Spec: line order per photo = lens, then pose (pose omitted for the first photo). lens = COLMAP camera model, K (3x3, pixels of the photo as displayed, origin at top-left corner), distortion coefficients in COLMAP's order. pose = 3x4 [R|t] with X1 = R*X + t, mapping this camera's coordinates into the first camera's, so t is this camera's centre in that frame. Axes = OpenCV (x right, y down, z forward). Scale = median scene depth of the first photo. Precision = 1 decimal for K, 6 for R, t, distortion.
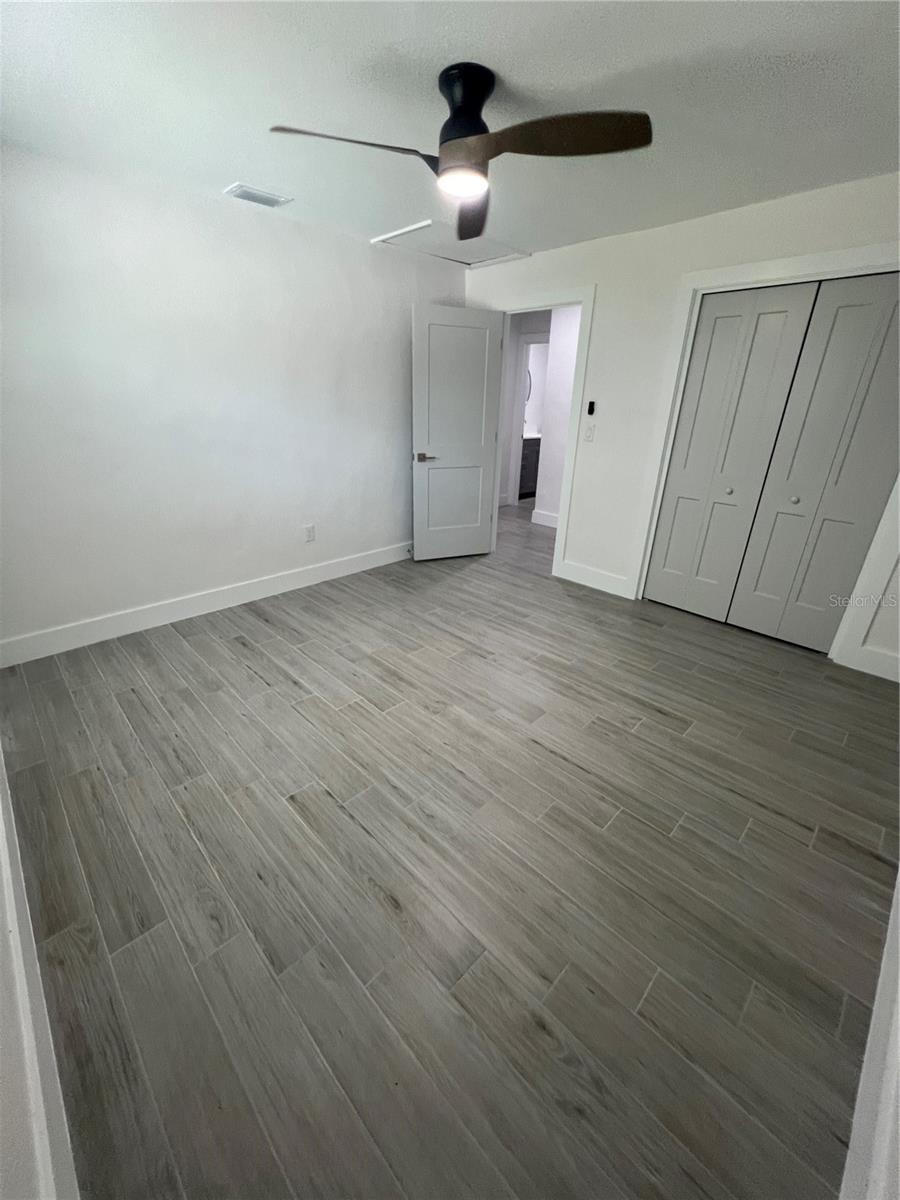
lens RADIAL K [[480.8, 0, 450.5], [0, 480.8, 601.2], [0, 0, 1]] dist [-0.000502, 0.000099]
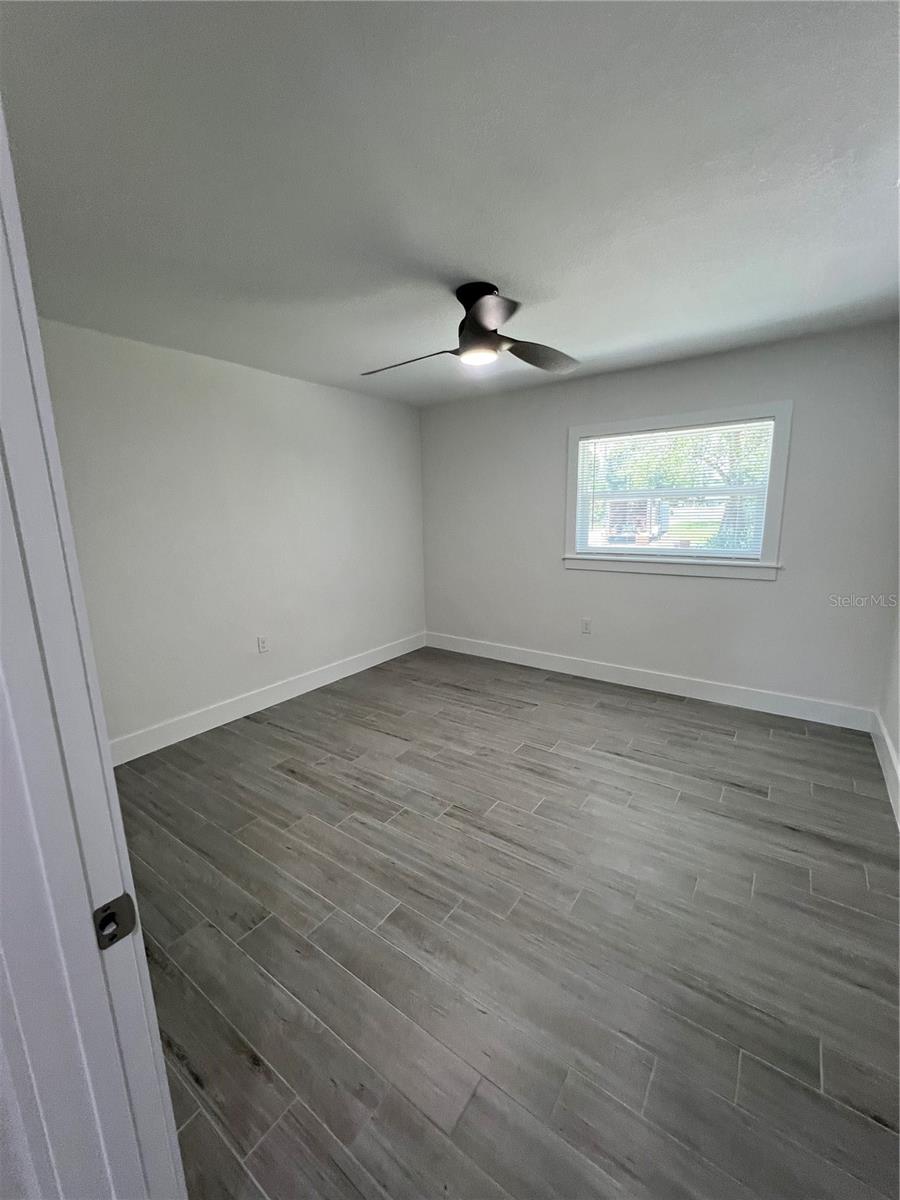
lens RADIAL K [[480.8, 0, 451.5], [0, 480.8, 601.4], [0, 0, 1]] dist [-0.000502, 0.000099]
pose [[-0.984552, 0.037686, -0.170988, 0.233750], [-0.064579, 0.829554, 0.554680, -0.720986], [0.162748, 0.557154, -0.814305, 1.673262]]
